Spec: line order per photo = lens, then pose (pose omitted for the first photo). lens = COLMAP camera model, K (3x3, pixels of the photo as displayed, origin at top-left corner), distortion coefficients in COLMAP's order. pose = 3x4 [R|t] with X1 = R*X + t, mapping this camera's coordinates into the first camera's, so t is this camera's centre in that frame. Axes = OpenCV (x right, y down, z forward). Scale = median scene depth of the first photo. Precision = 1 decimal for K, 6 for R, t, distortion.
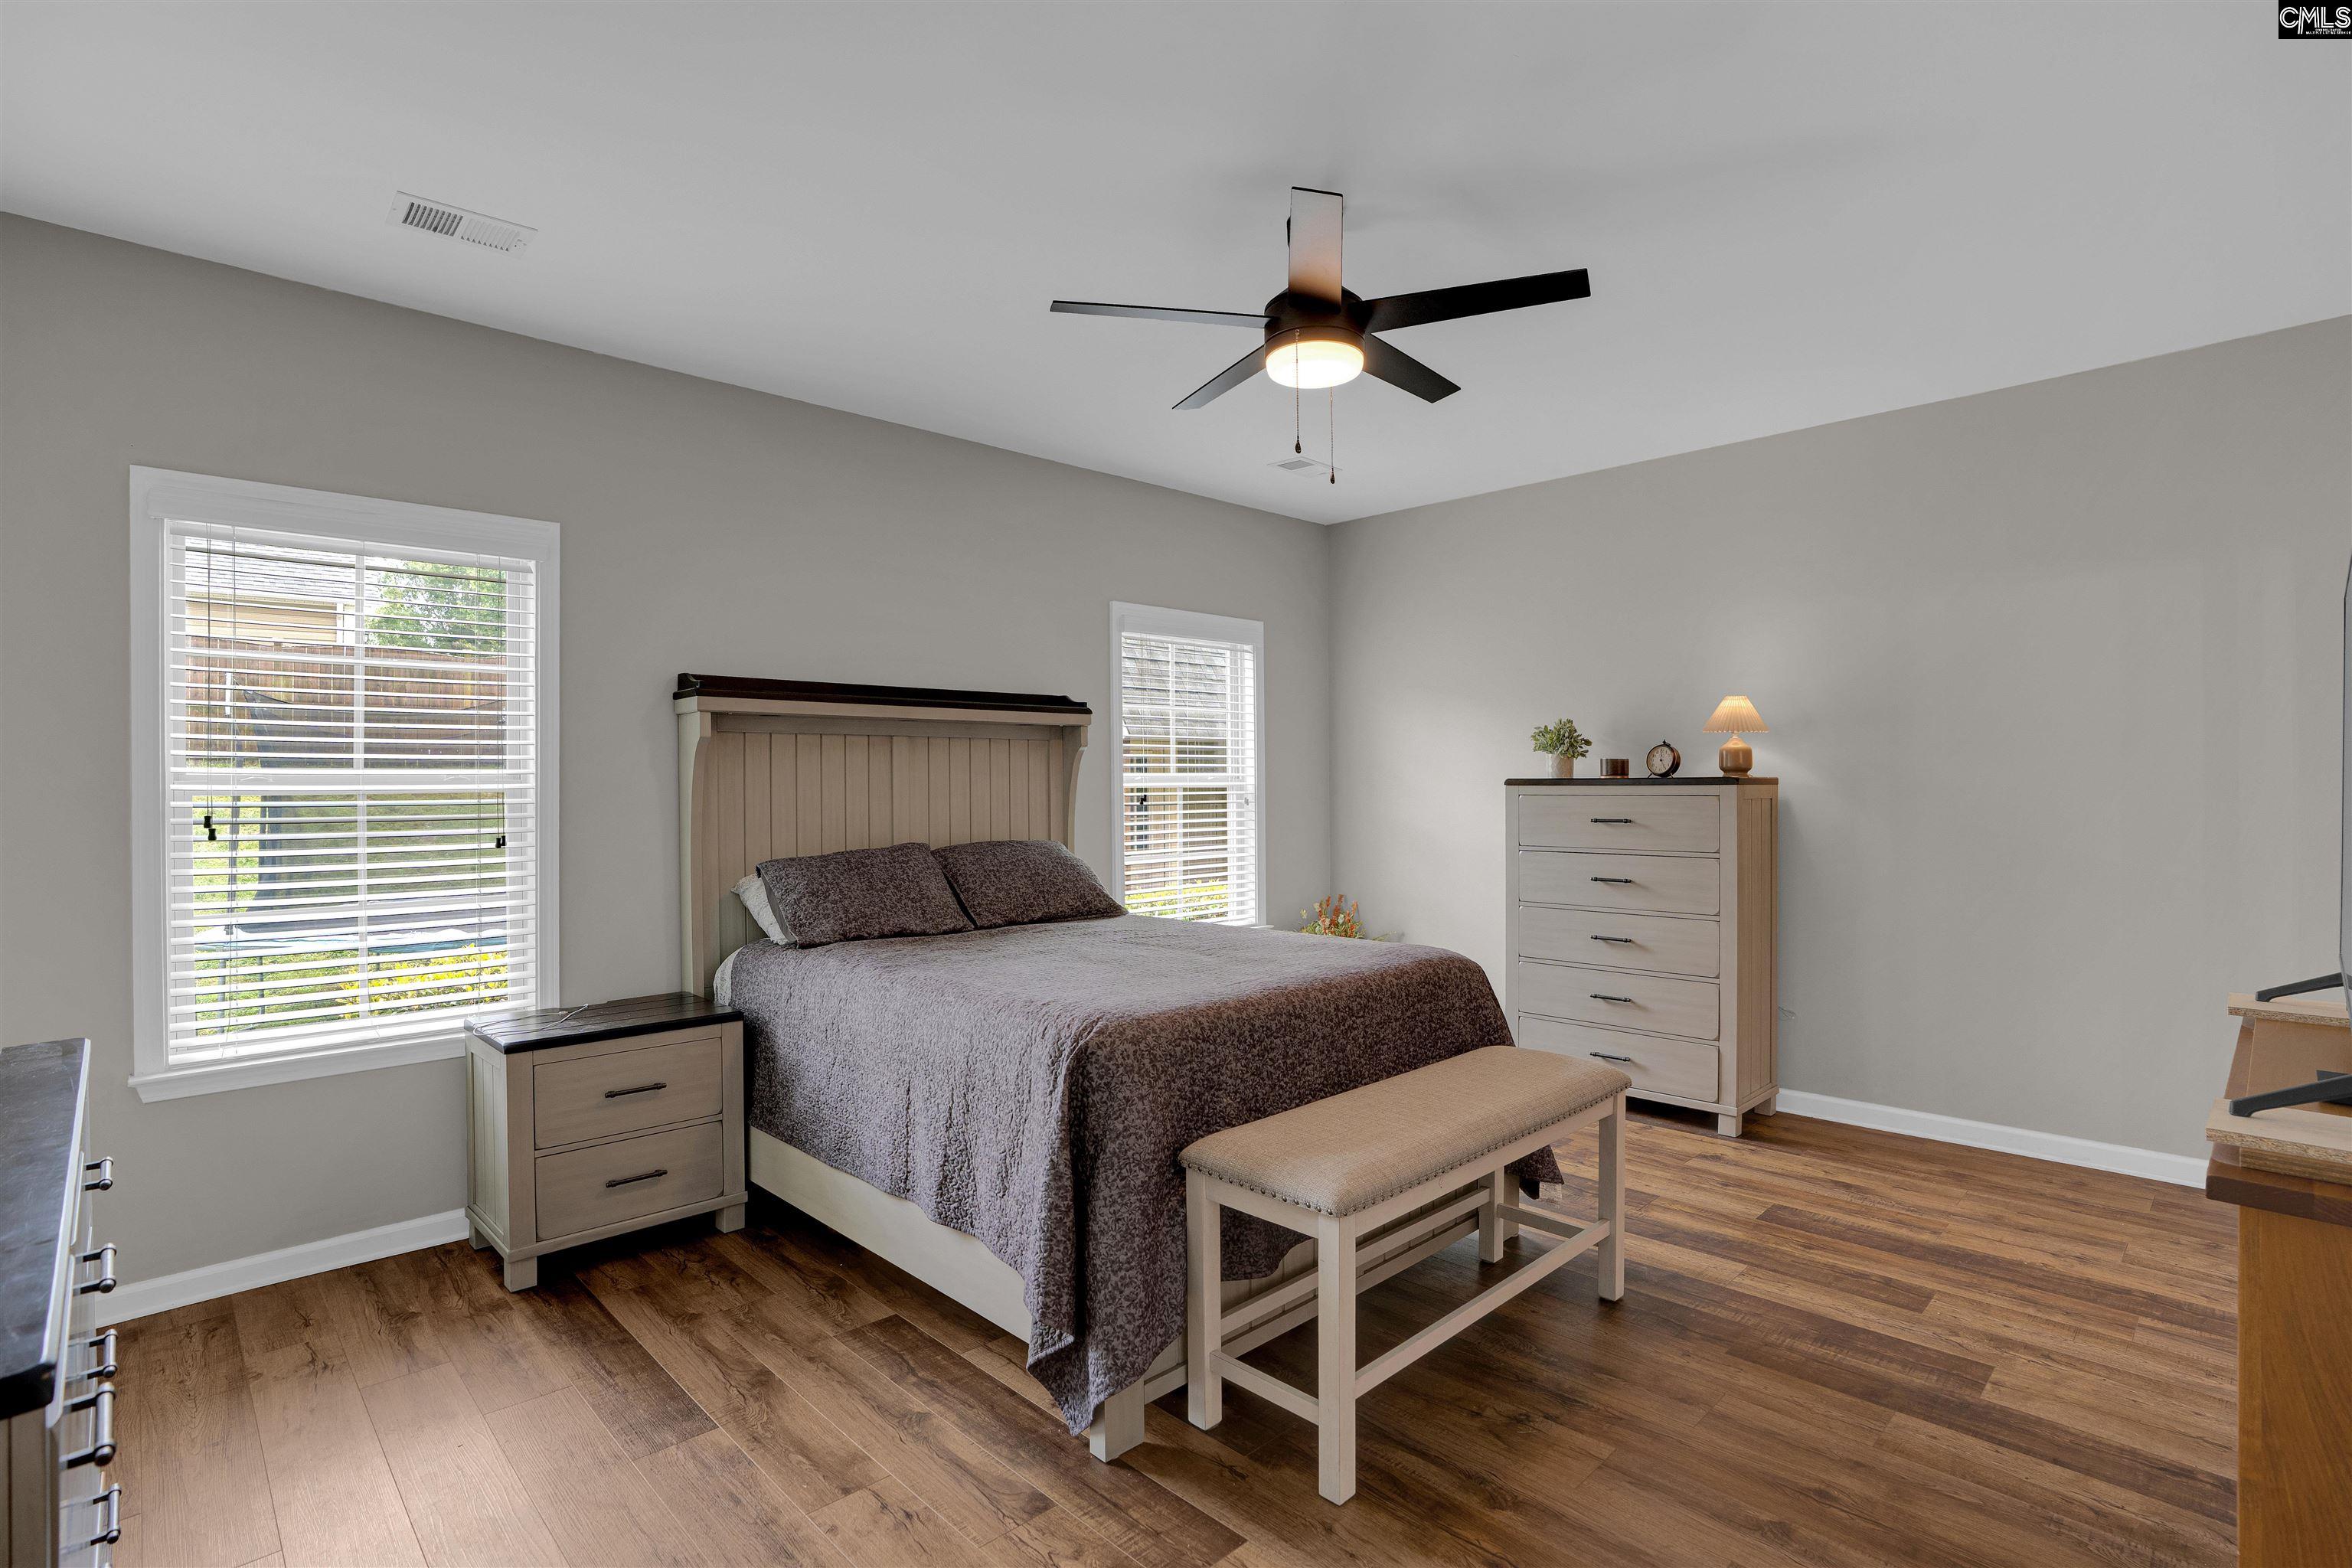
lens RADIAL K [[1085.5, 0, 1169.8], [0, 1085.5, 847.2], [0, 0, 1]] dist [-0.072105, -0.000050]
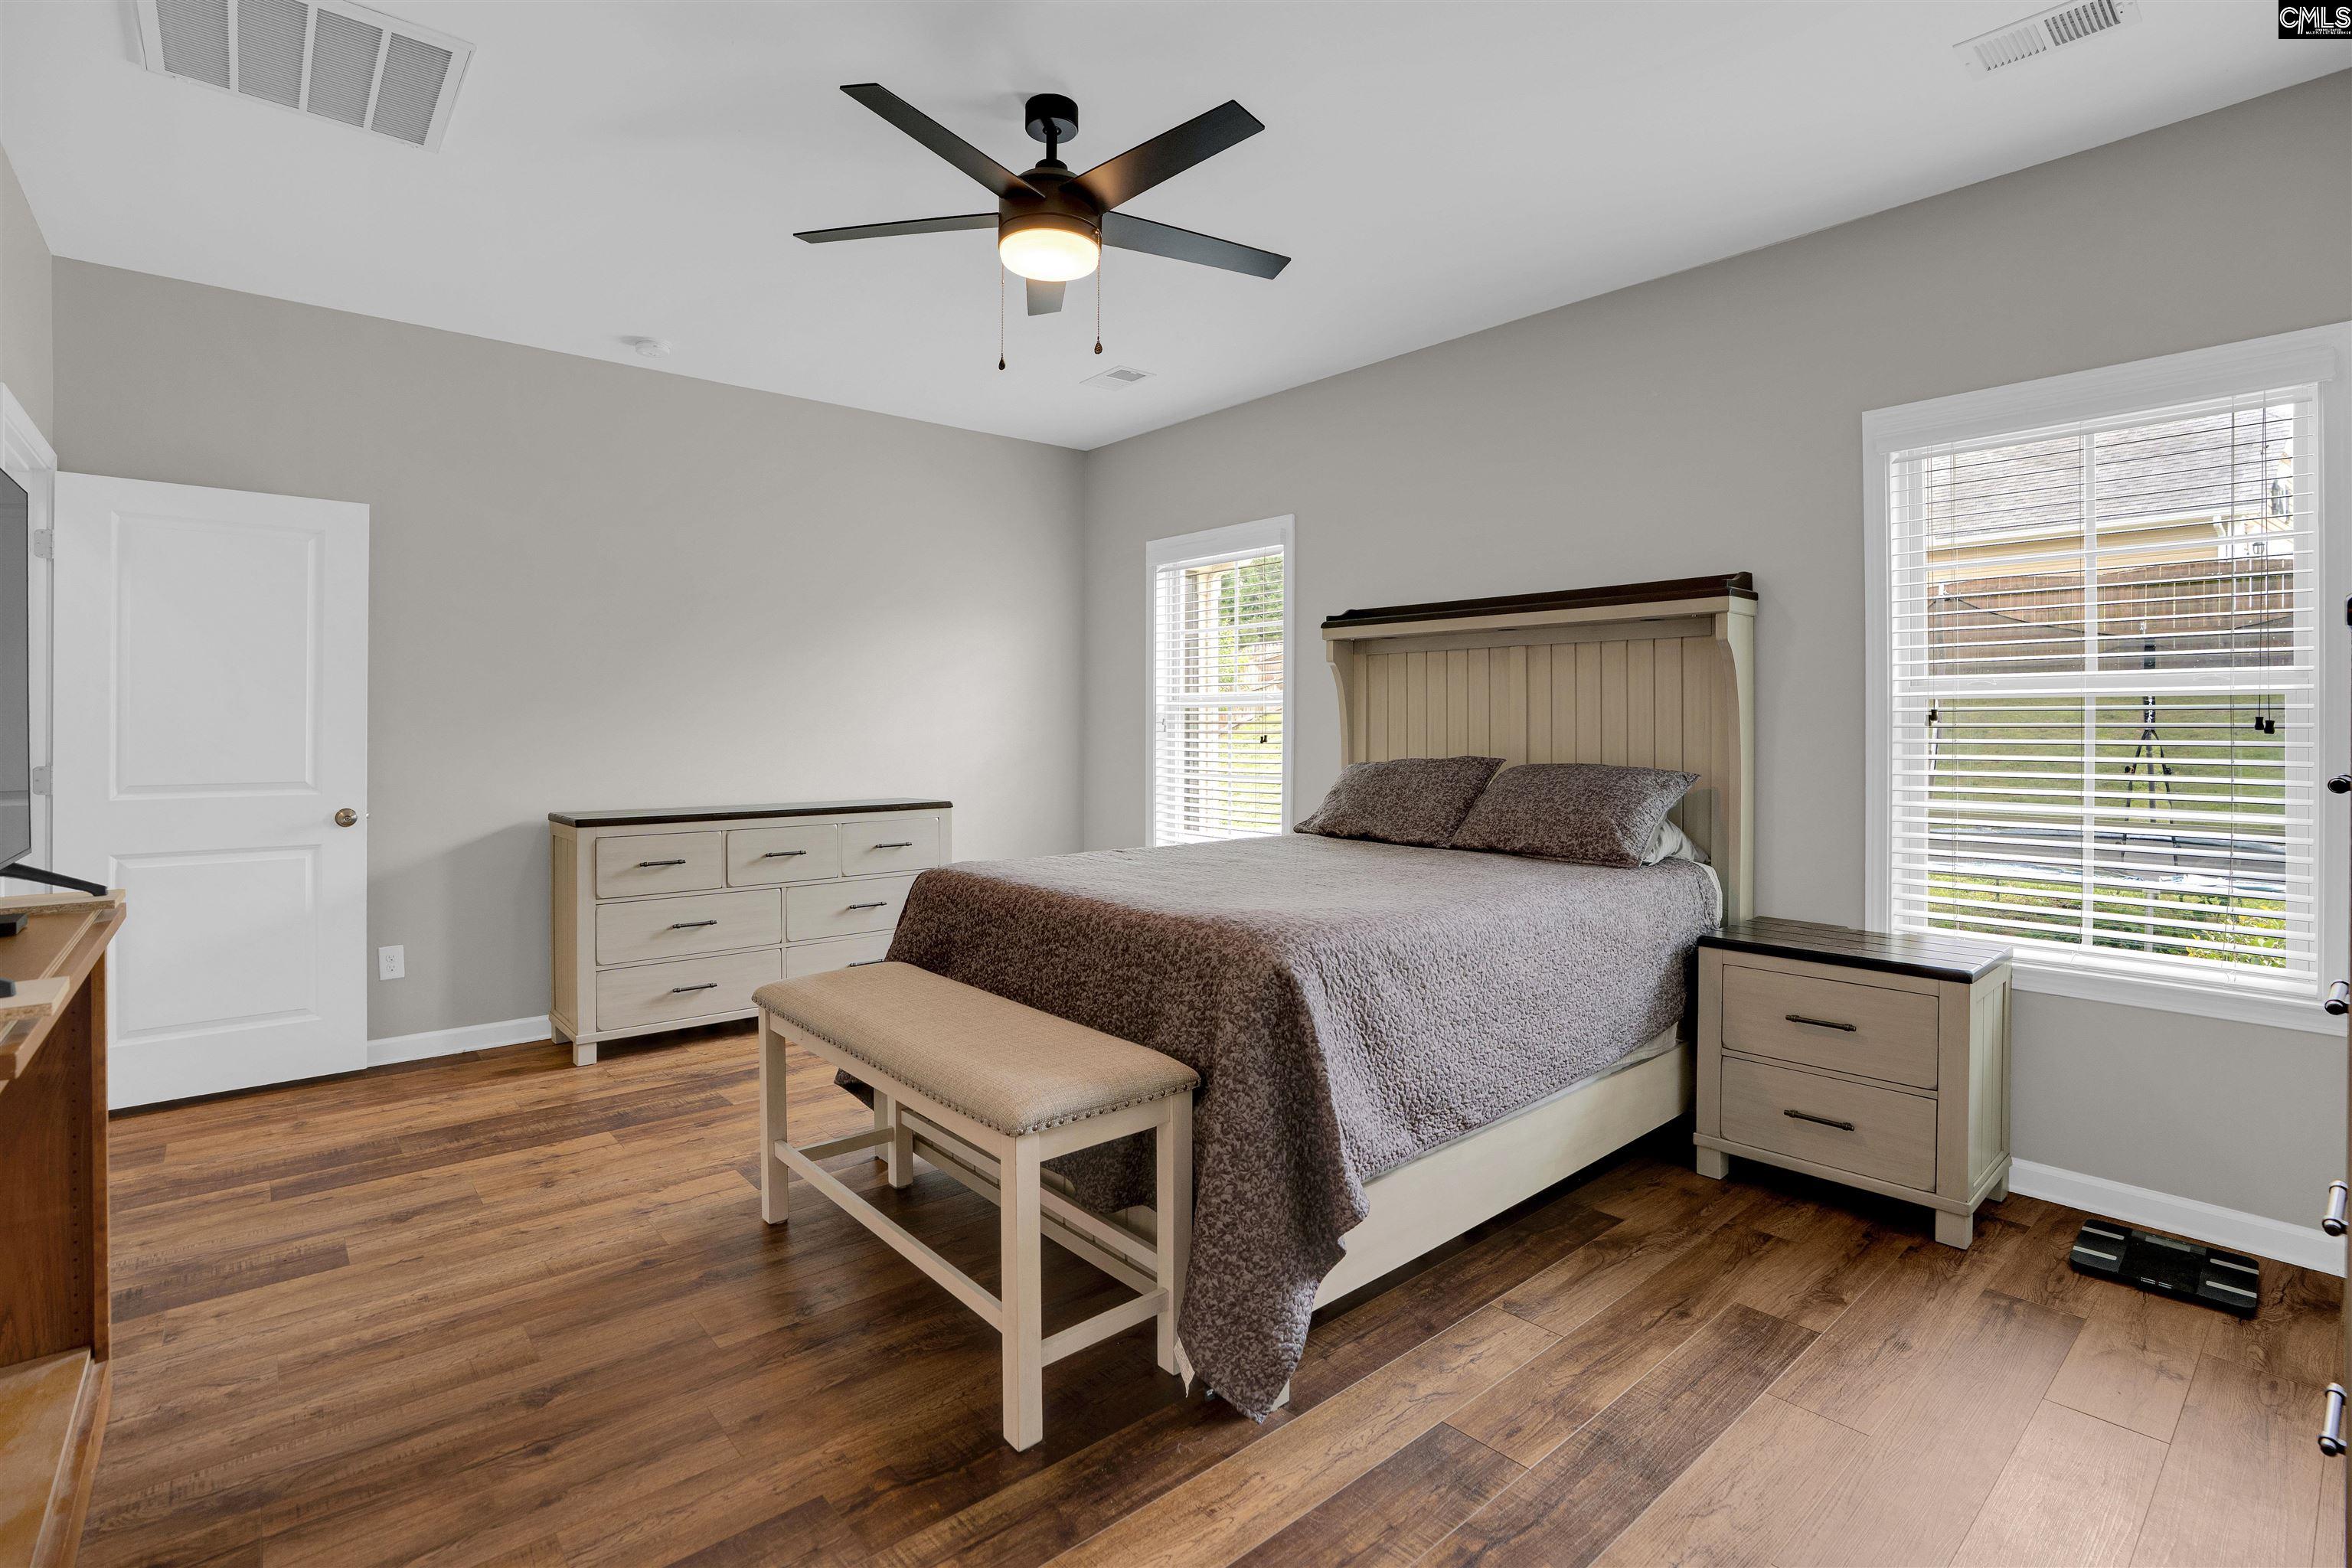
lens RADIAL K [[1119.8, 0, 1171.3], [0, 1119.8, 721.6], [0, 0, 1]] dist [-0.027080, 0.000103]
pose [[-0.049029, 0.011846, -0.998727, 0.475688], [-0.039731, 0.999115, 0.013801, -0.022762], [0.998007, 0.040358, -0.048514, 0.472219]]
